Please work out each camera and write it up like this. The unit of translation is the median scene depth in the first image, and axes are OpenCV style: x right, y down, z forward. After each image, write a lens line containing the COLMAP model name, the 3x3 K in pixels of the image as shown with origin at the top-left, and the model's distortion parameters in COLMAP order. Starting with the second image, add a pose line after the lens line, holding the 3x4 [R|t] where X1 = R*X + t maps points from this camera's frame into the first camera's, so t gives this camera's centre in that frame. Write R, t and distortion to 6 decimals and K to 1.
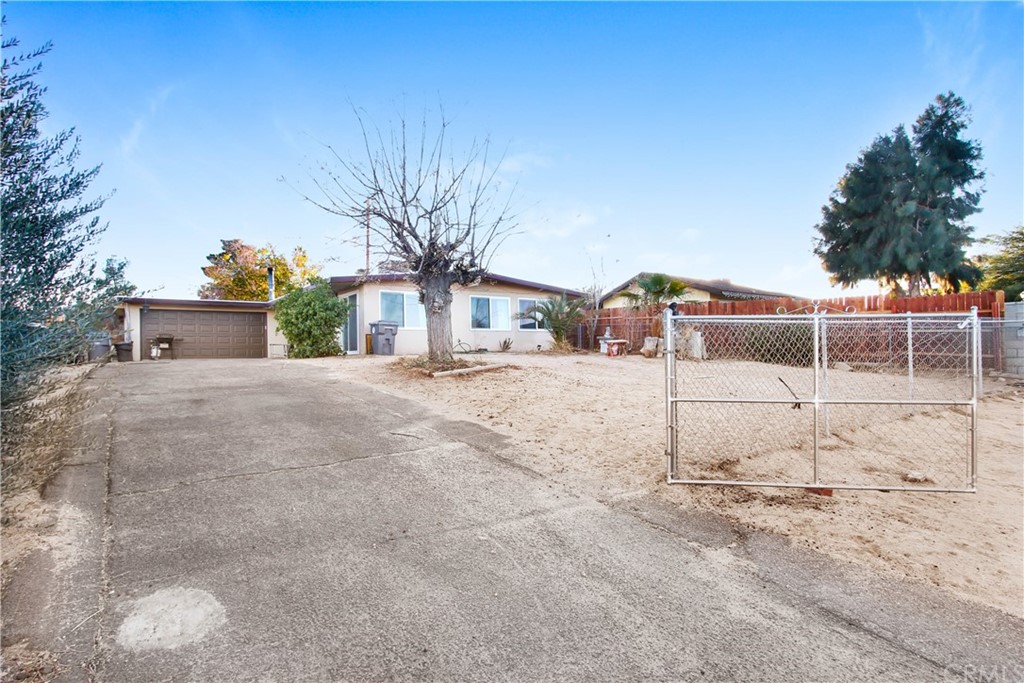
lens RADIAL K [[497.1, 0, 512.9], [0, 497.1, 343.2], [0, 0, 1]] dist [-0.017248, 0.003353]
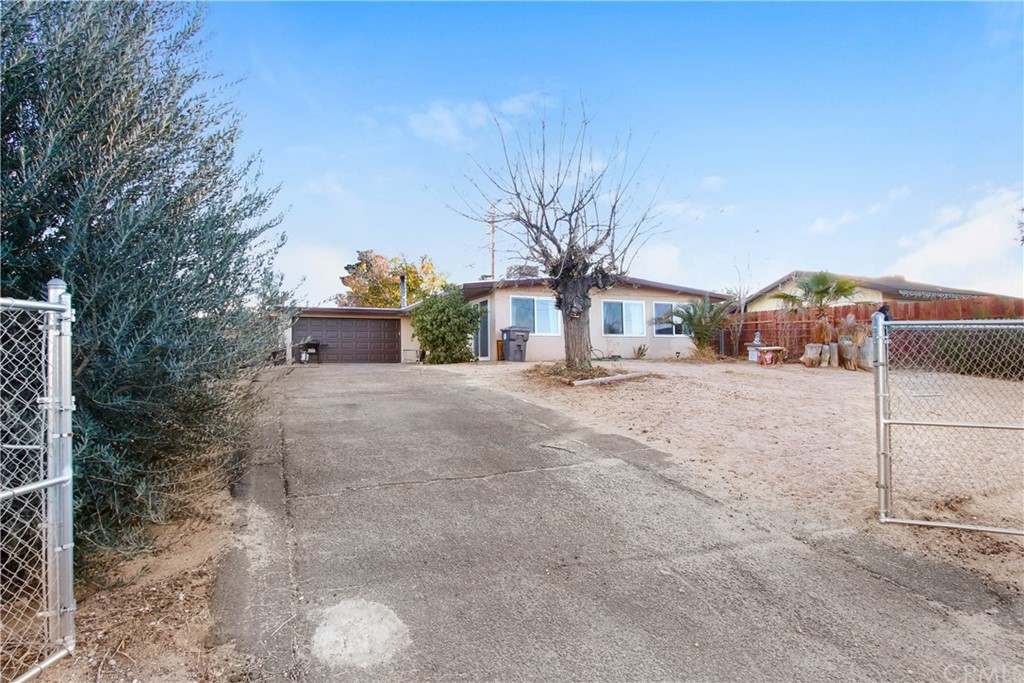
lens RADIAL K [[497.1, 0, 507.3], [0, 497.1, 340.2], [0, 0, 1]] dist [-0.017248, 0.003353]
pose [[0.978328, 0.000189, -0.207061, -0.126417], [-0.002859, 0.999917, -0.012598, -0.010583], [0.207041, 0.012917, 0.978247, 0.053804]]
